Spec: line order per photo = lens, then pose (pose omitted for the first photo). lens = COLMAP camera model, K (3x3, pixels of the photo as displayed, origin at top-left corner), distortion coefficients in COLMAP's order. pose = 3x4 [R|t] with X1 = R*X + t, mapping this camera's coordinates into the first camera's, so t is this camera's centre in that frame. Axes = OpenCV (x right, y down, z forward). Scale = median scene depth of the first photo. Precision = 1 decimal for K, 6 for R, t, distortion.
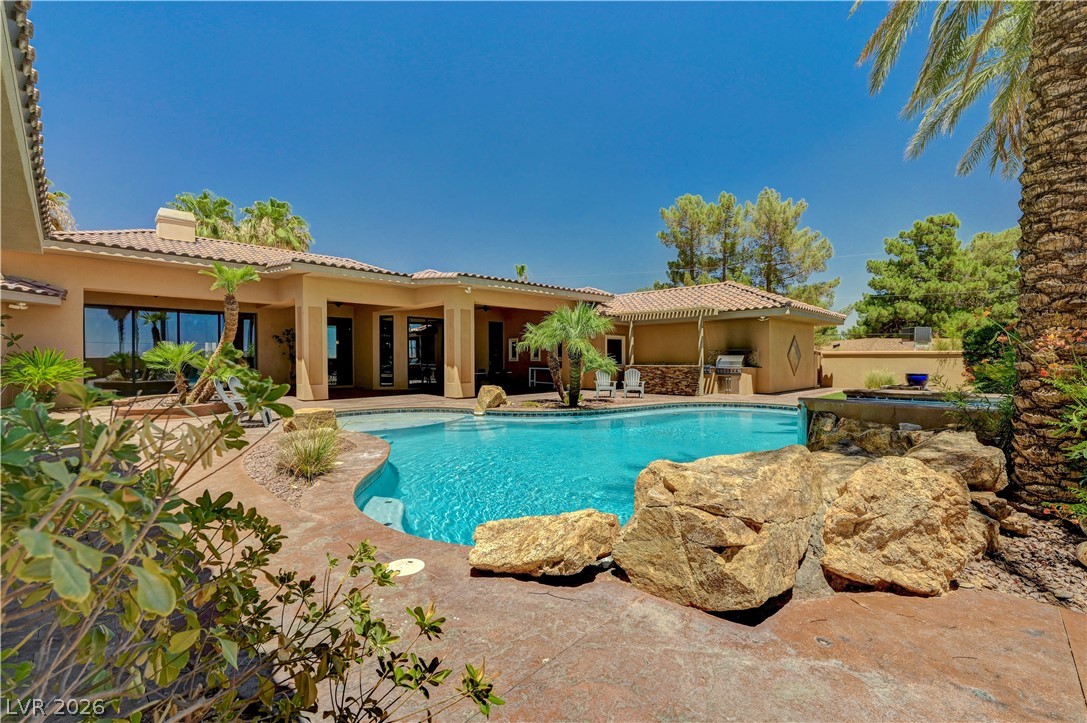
lens RADIAL K [[462.0, 0, 543.5], [0, 462.0, 361.5], [0, 0, 1]] dist [0.001069, 0.000134]
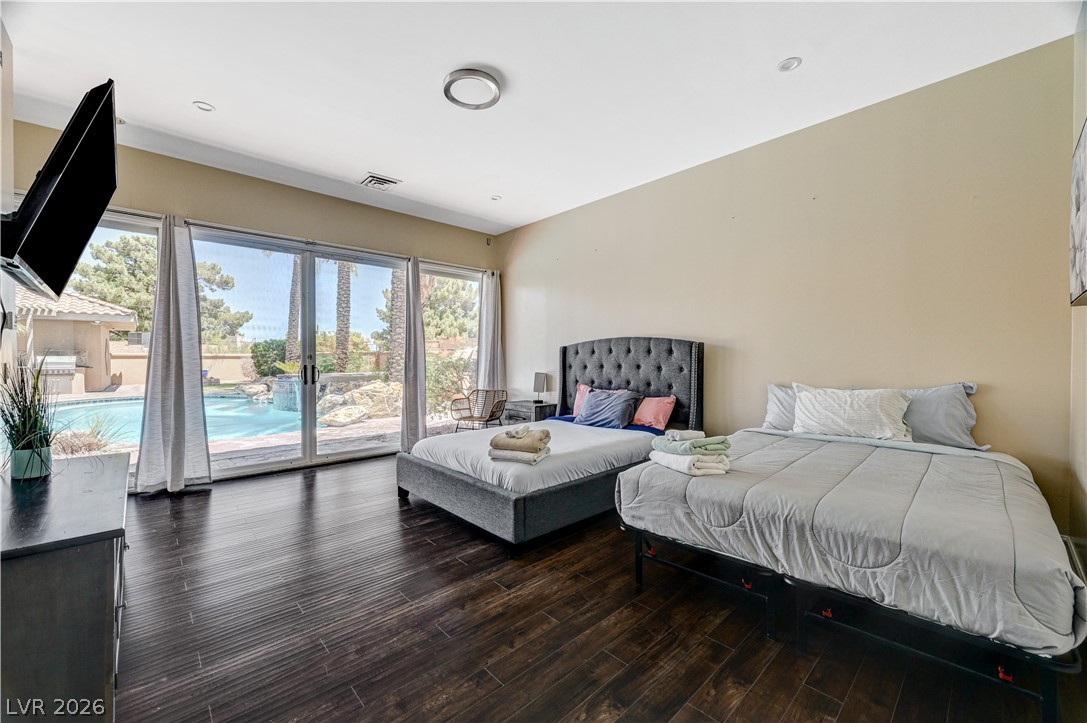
lens RADIAL K [[437.8, 0, 546.2], [0, 437.8, 357.7], [0, 0, 1]] dist [-0.000034, -0.000010]
pose [[0.017065, 0.004577, 0.999844, -0.429850], [0.005612, 0.999973, -0.004673, 0.000350], [-0.999839, 0.005691, 0.017038, -0.062209]]
